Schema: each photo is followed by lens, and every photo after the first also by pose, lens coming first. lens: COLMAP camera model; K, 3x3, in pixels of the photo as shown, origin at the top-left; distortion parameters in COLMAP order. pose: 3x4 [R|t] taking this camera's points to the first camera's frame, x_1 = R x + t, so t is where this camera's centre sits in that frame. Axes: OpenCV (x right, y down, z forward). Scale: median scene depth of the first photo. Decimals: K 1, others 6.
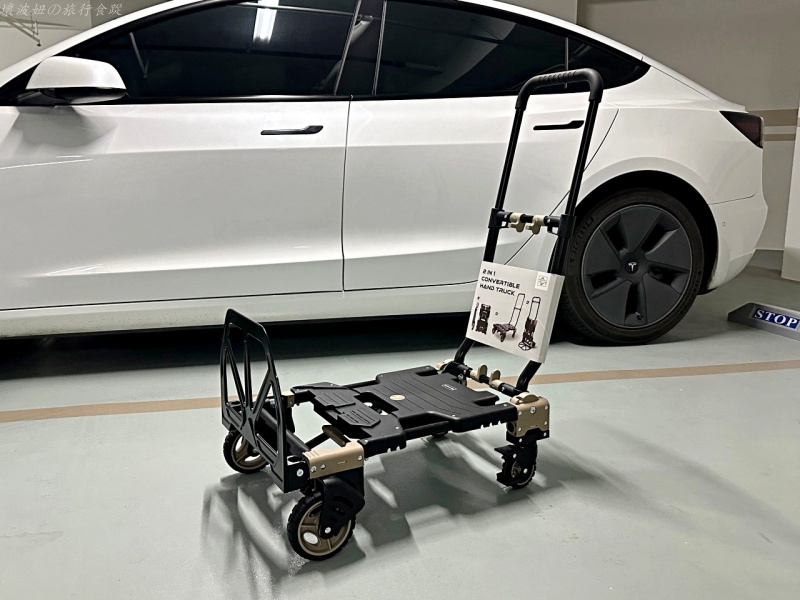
lens RADIAL K [[682.5, 0, 400.0], [0, 682.5, 300.0], [0, 0, 1]] dist [0.156040, 0.000366]
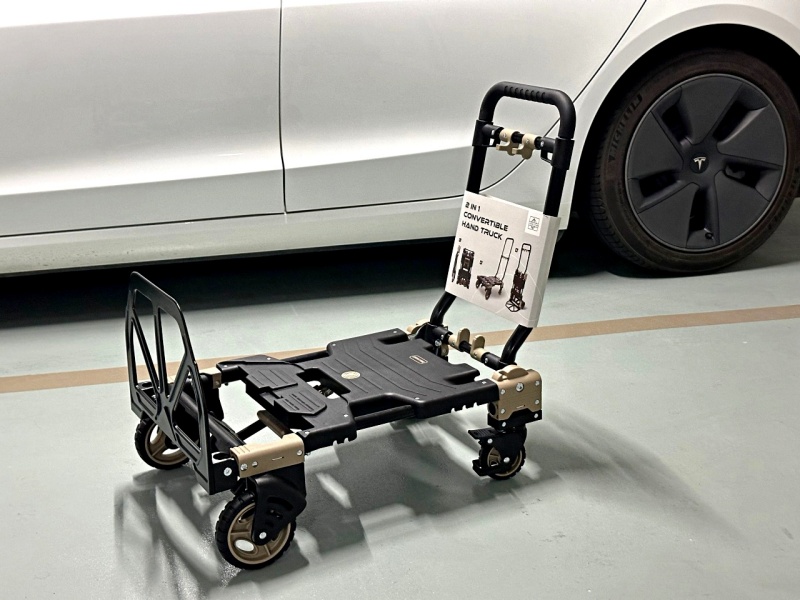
lens RADIAL K [[1135.8, 0, 408.5], [0, 1135.8, 298.4], [0, 0, 1]] dist [-0.009740, 1.906839]
pose [[0.999840, -0.015352, 0.009220, 0.051397], [0.014146, 0.992780, 0.119113, -0.100185], [-0.010982, -0.118964, 0.992838, -0.293673]]
